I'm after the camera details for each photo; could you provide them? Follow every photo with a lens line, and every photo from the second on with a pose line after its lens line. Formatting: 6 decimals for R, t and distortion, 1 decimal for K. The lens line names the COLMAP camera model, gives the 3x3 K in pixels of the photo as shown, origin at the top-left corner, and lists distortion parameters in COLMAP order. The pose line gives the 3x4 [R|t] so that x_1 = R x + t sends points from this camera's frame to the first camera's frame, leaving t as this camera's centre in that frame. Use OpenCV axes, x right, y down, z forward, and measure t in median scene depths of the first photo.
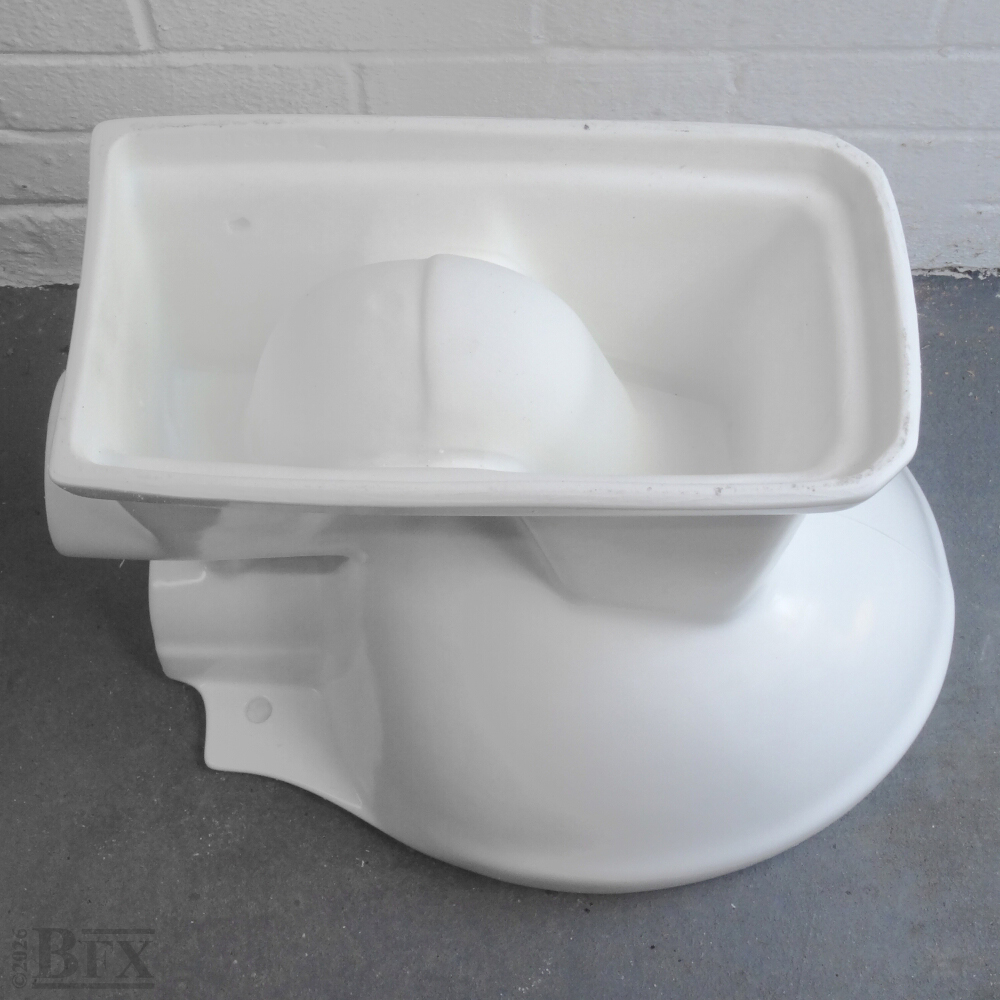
lens RADIAL K [[1809.0, 0, 485.5], [0, 1809.0, 448.9], [0, 0, 1]] dist [0.012055, -0.063645]
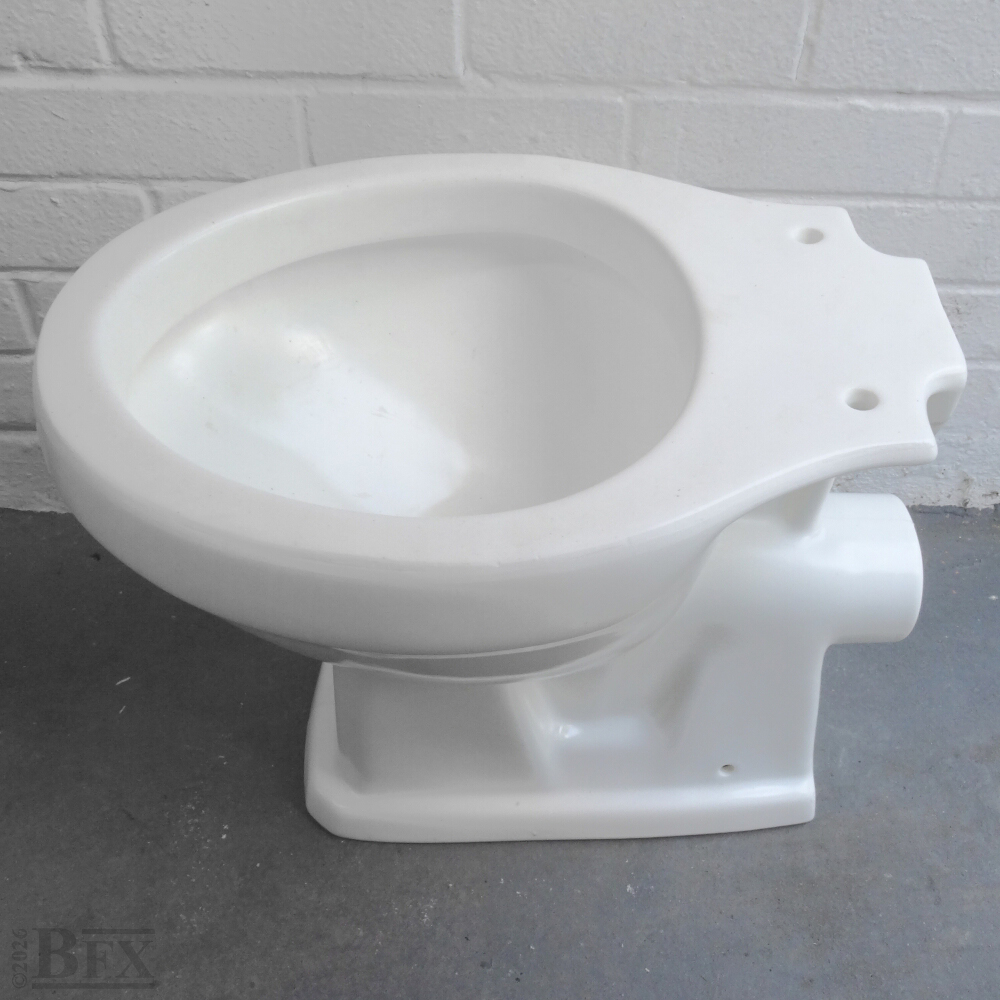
lens RADIAL K [[1182.4, 0, 598.8], [0, 1182.4, 550.2], [0, 0, 1]] dist [0.001608, -0.004776]
pose [[0.994464, -0.002401, 0.105054, 0.030030], [0.031504, 0.960565, -0.276265, 0.205103], [-0.100248, 0.278045, 0.955323, 0.226228]]
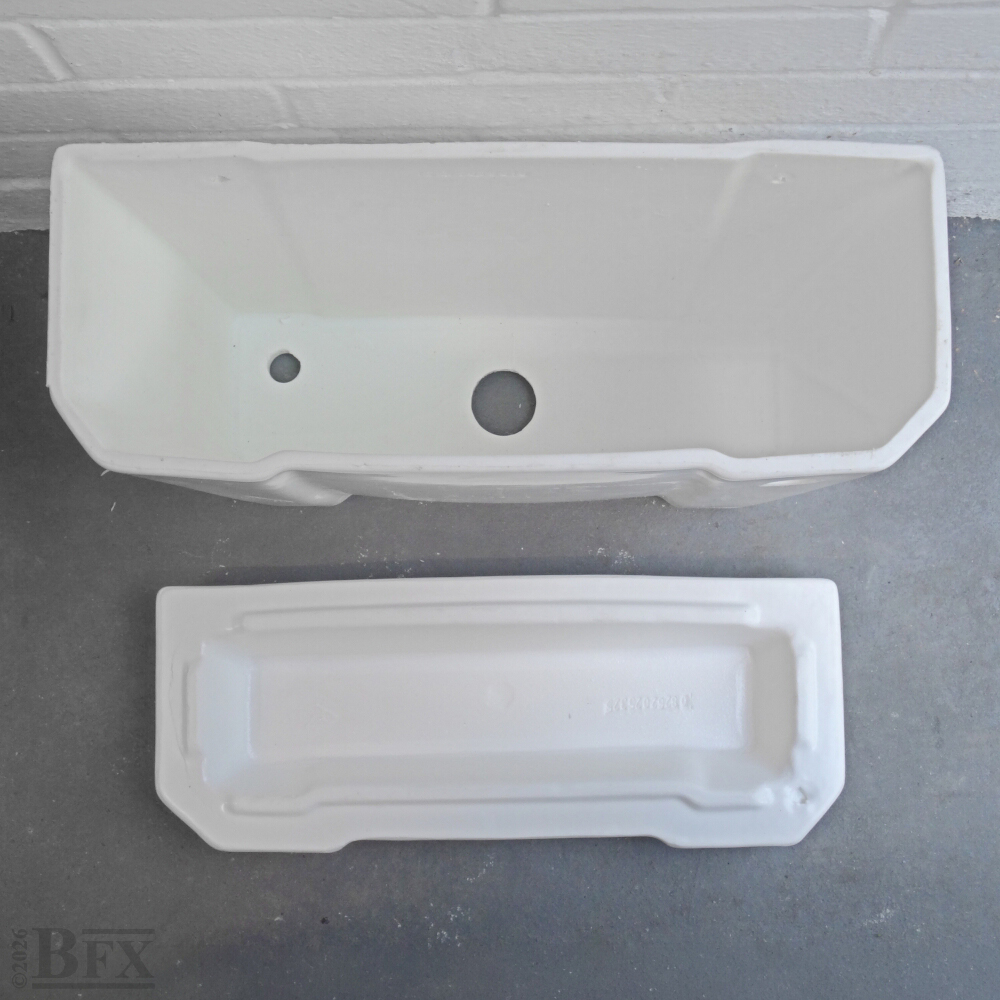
lens RADIAL K [[1354.1, 0, 517.3], [0, 1354.1, 497.5], [0, 0, 1]] dist [-0.009941, 0.010630]
pose [[0.999761, -0.016818, 0.013940, 0.043082], [0.011123, 0.941179, 0.337725, -0.247247], [-0.018800, -0.337490, 0.941141, 0.226533]]
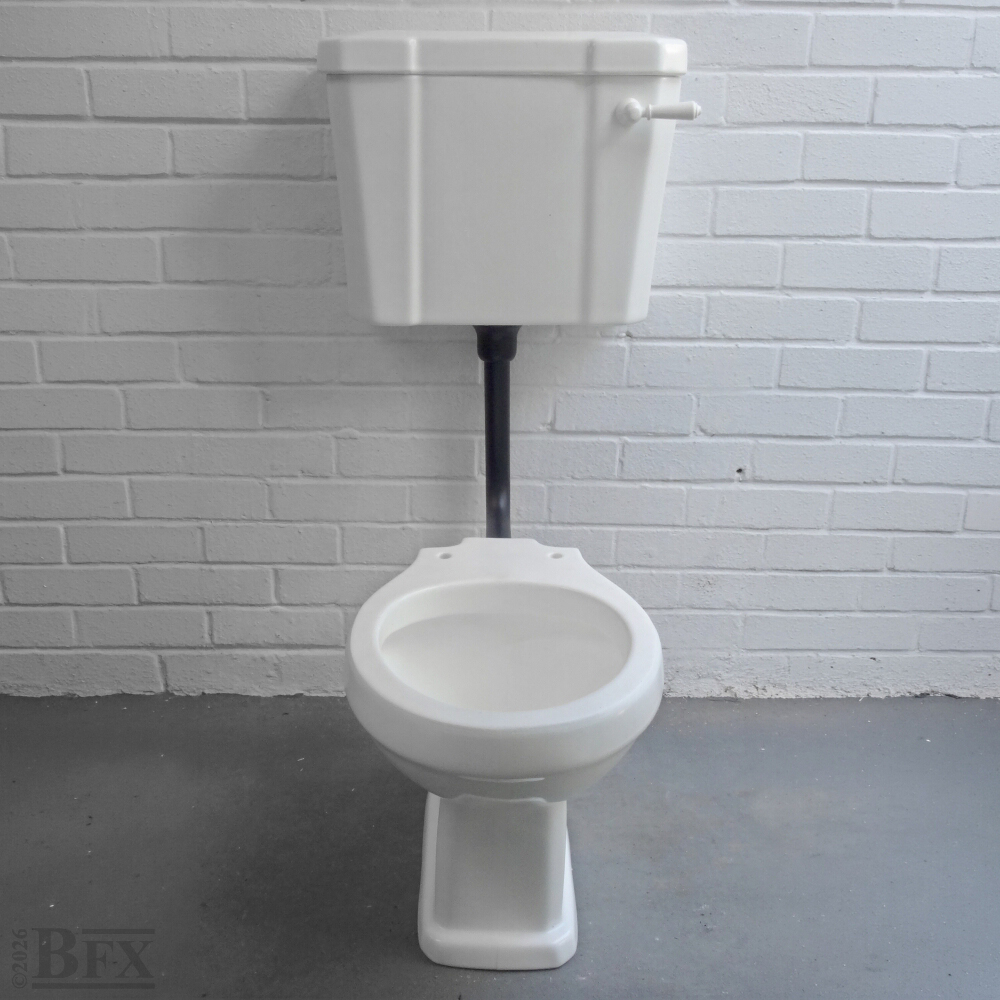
lens RADIAL K [[1049.9, 0, 468.0], [0, 1049.9, 521.2], [0, 0, 1]] dist [0.009986, -0.004924]
pose [[0.999078, 0.022168, 0.036753, -0.046199], [0.008313, 0.740136, -0.672406, 0.822851], [-0.042108, 0.672092, 0.739270, -0.262556]]
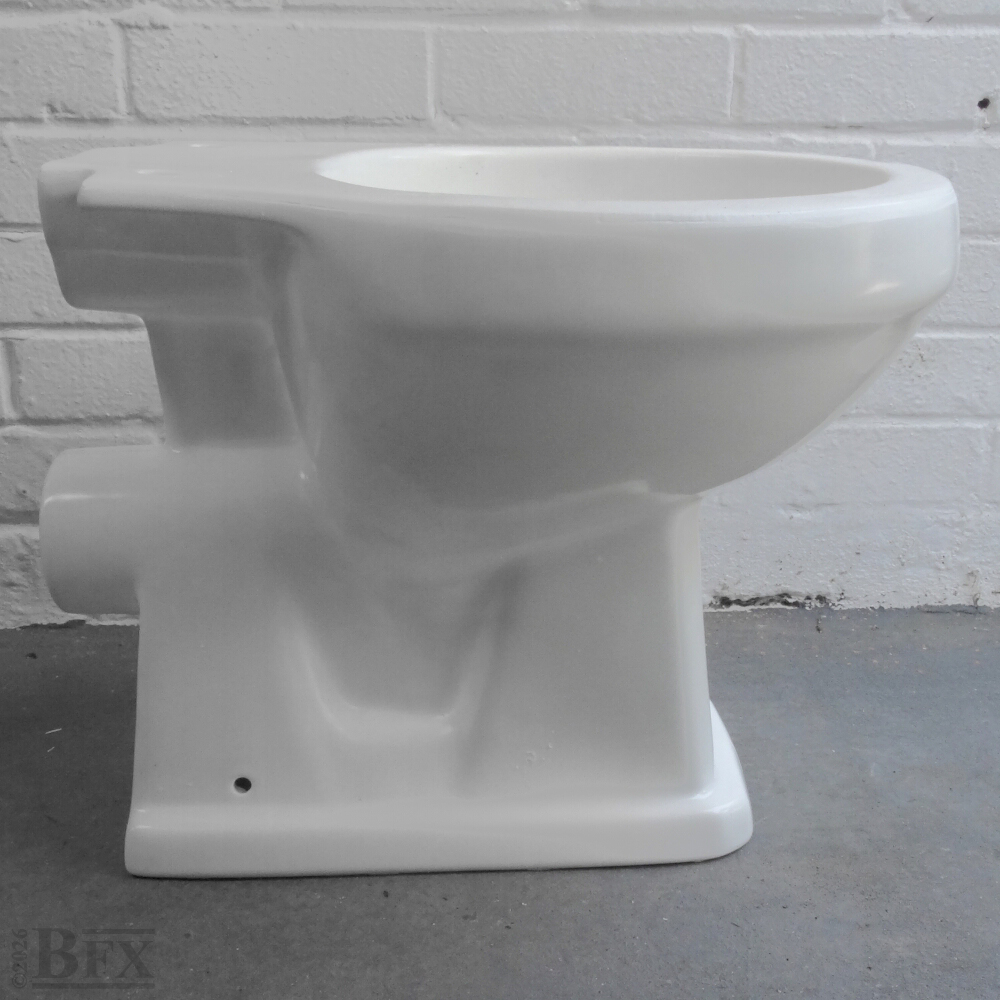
lens RADIAL K [[1385.2, 0, 529.7], [0, 1385.2, 552.8], [0, 0, 1]] dist [0.017527, -0.028556]
pose [[0.996532, -0.002678, 0.083171, 0.009054], [0.059896, 0.716926, -0.694572, 0.611930], [-0.057767, 0.697144, 0.714600, 0.367743]]
